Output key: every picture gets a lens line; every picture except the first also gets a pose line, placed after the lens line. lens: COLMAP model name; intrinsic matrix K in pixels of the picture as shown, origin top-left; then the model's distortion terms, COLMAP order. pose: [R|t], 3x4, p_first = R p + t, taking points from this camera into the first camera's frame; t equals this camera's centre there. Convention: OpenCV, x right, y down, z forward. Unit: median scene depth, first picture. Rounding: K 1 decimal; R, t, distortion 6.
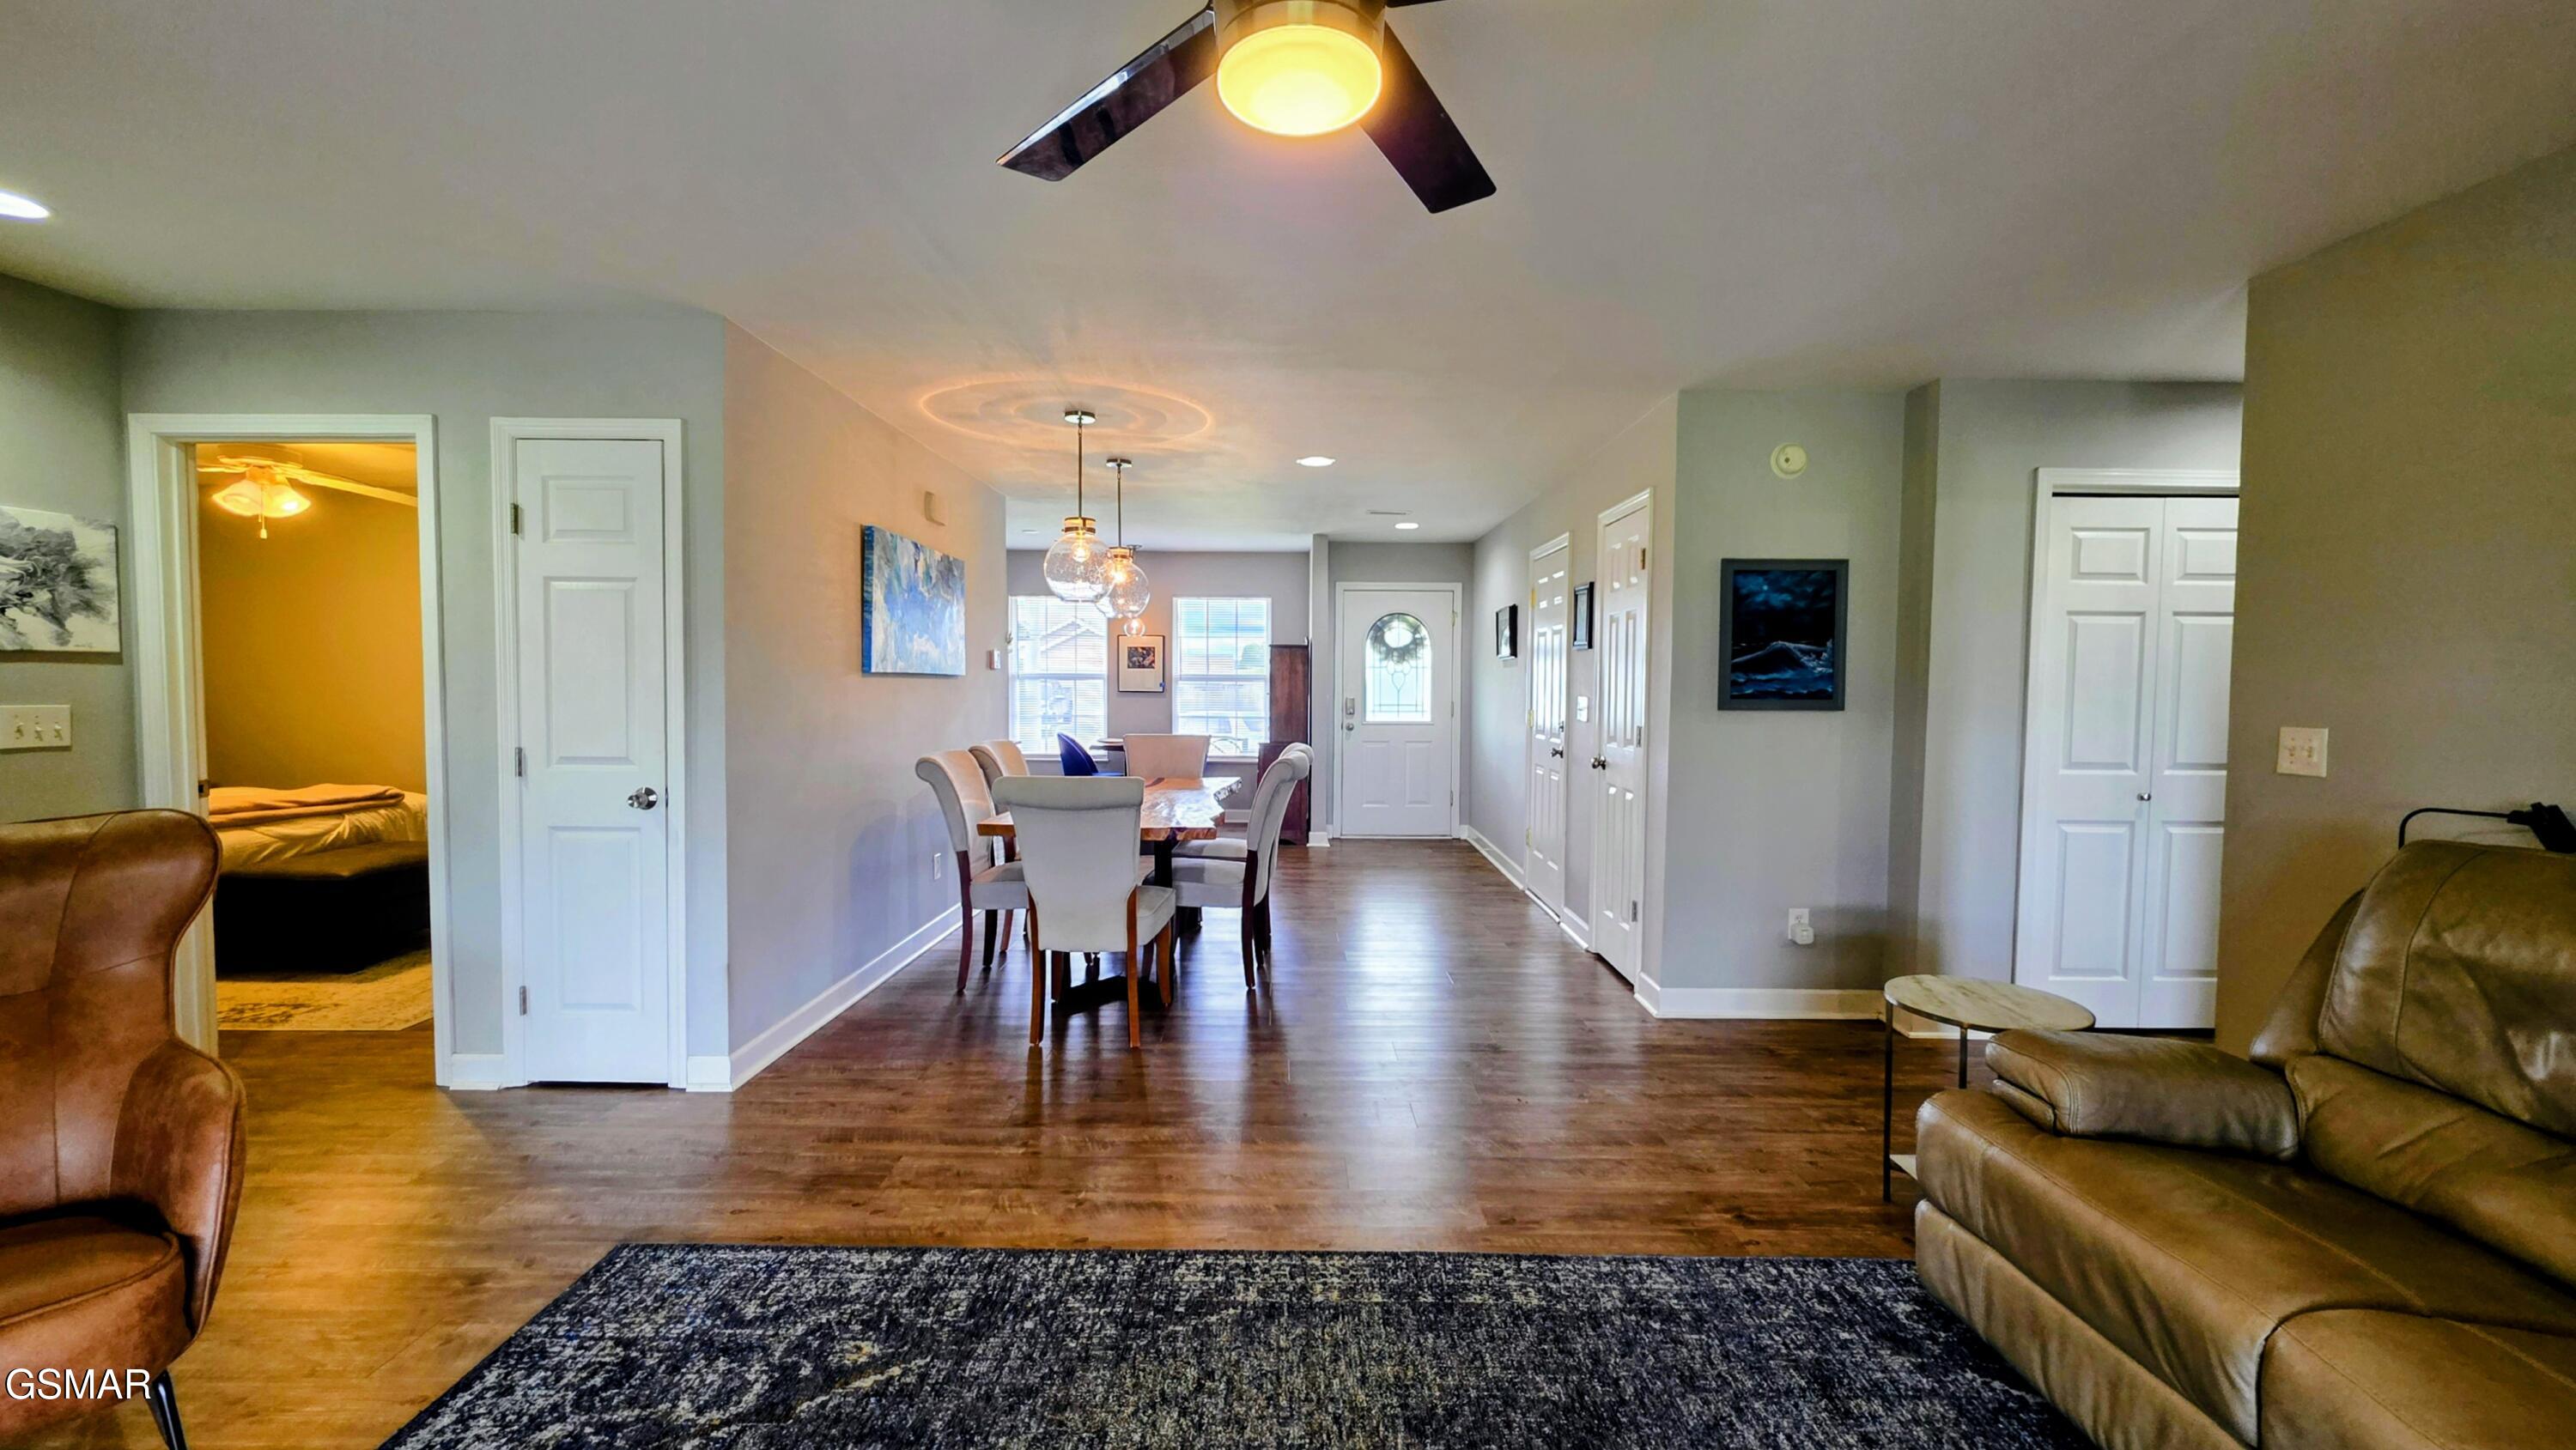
lens RADIAL K [[1026.5, 0, 1288.6], [0, 1026.5, 663.2], [0, 0, 1]] dist [-0.000310, -0.000075]
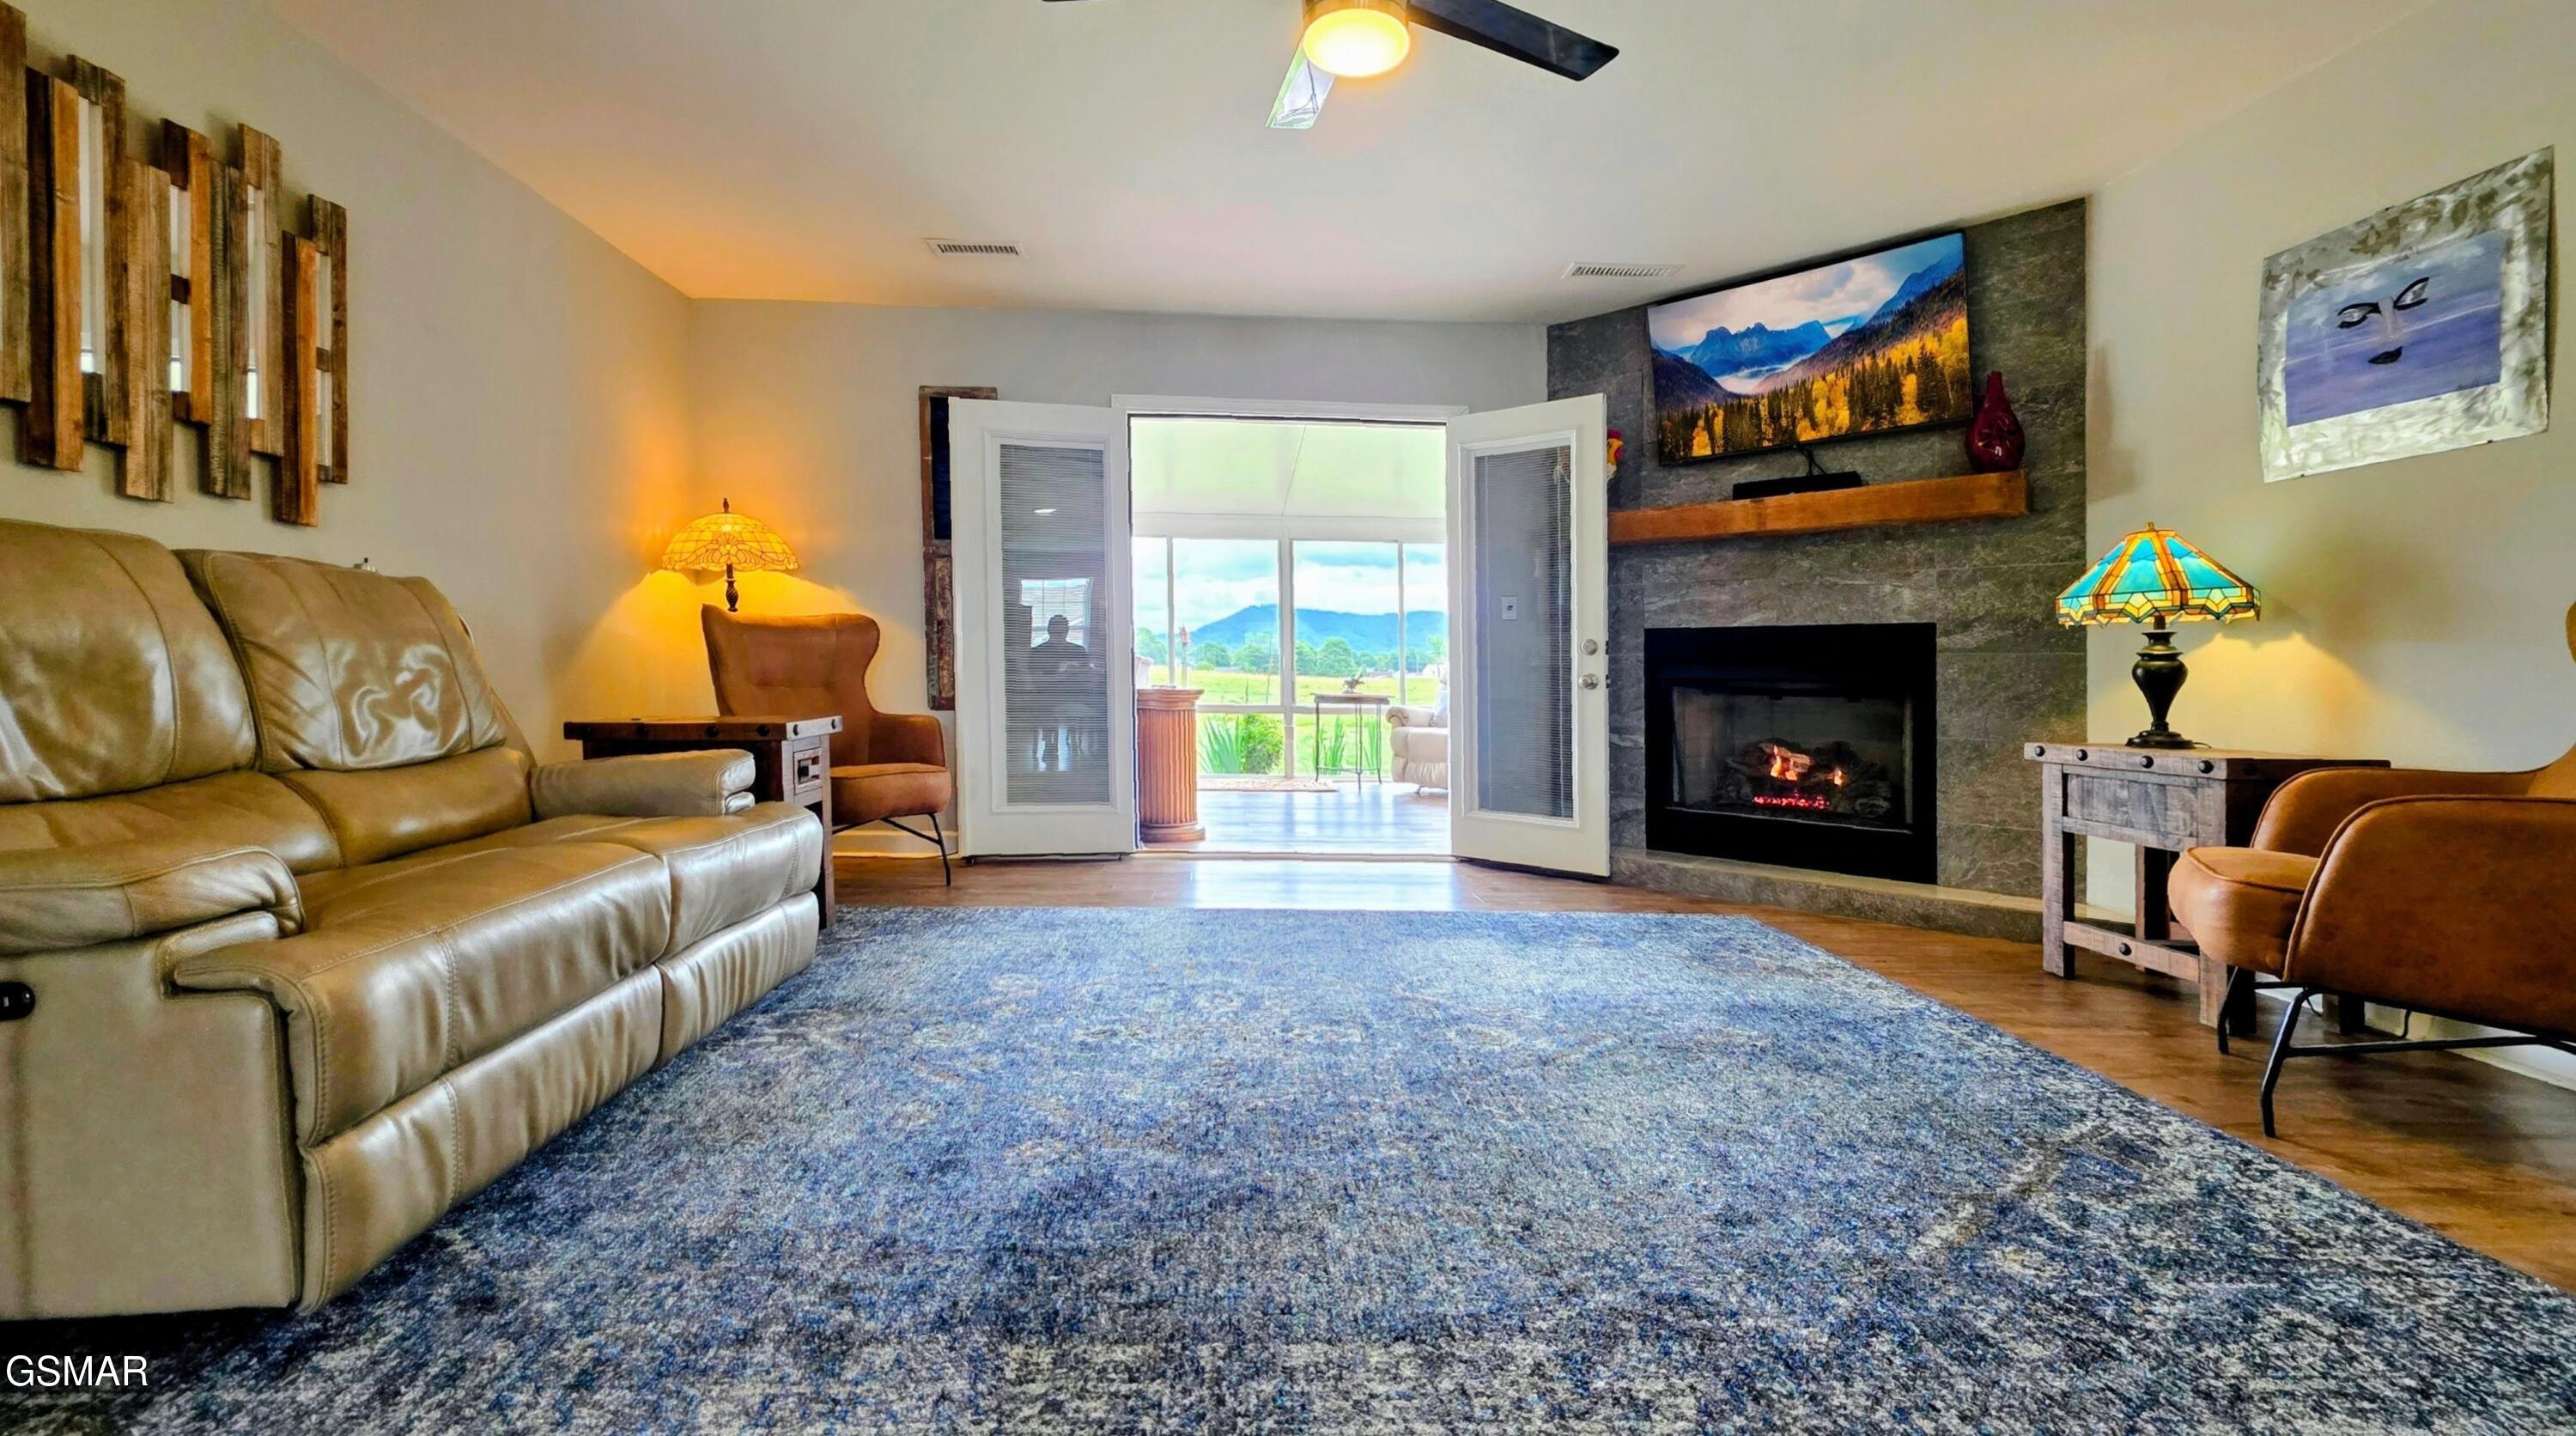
lens RADIAL K [[1038.7, 0, 1277.6], [0, 1038.7, 677.7], [0, 0, 1]] dist [0.001838, 0.000132]
pose [[-0.998555, -0.022829, -0.048659, 0.132414], [-0.022324, 0.999691, -0.010887, 0.253167], [0.048892, -0.009785, -0.998756, 1.544996]]
